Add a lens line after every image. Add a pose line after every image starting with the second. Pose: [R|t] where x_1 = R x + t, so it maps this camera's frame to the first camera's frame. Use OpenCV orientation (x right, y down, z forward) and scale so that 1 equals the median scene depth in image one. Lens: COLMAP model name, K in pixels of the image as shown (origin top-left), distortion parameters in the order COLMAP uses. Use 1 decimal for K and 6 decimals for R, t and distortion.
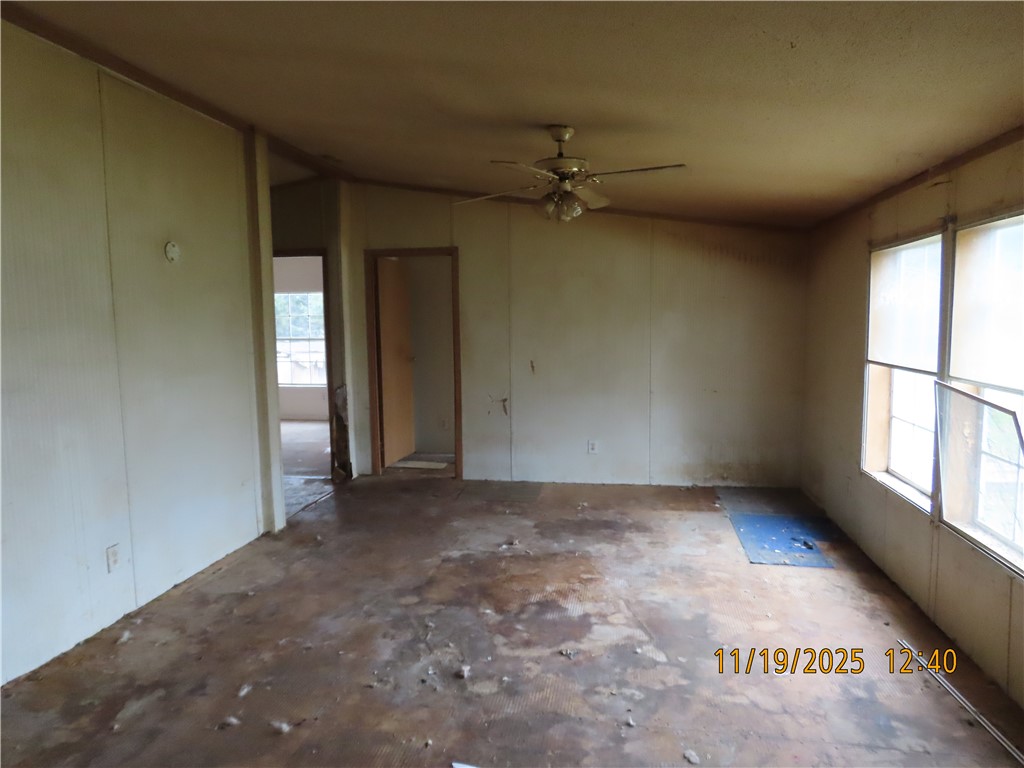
lens RADIAL K [[644.0, 0, 511.9], [0, 644.0, 380.7], [0, 0, 1]] dist [-0.005749, -0.001770]
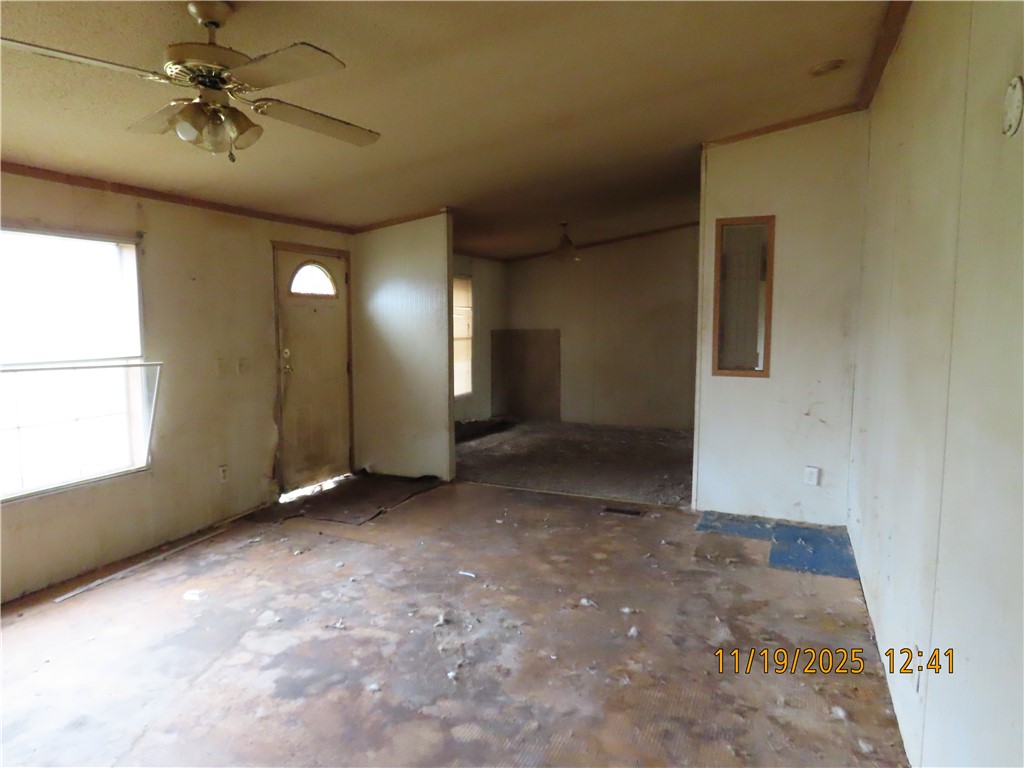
lens RADIAL K [[644.0, 0, 513.0], [0, 644.0, 383.4], [0, 0, 1]] dist [-0.005749, -0.001770]
pose [[-0.974207, -0.009142, 0.225469, -0.428107], [0.035969, 0.980112, 0.195156, -0.159075], [-0.222769, 0.198232, -0.954504, 1.890770]]
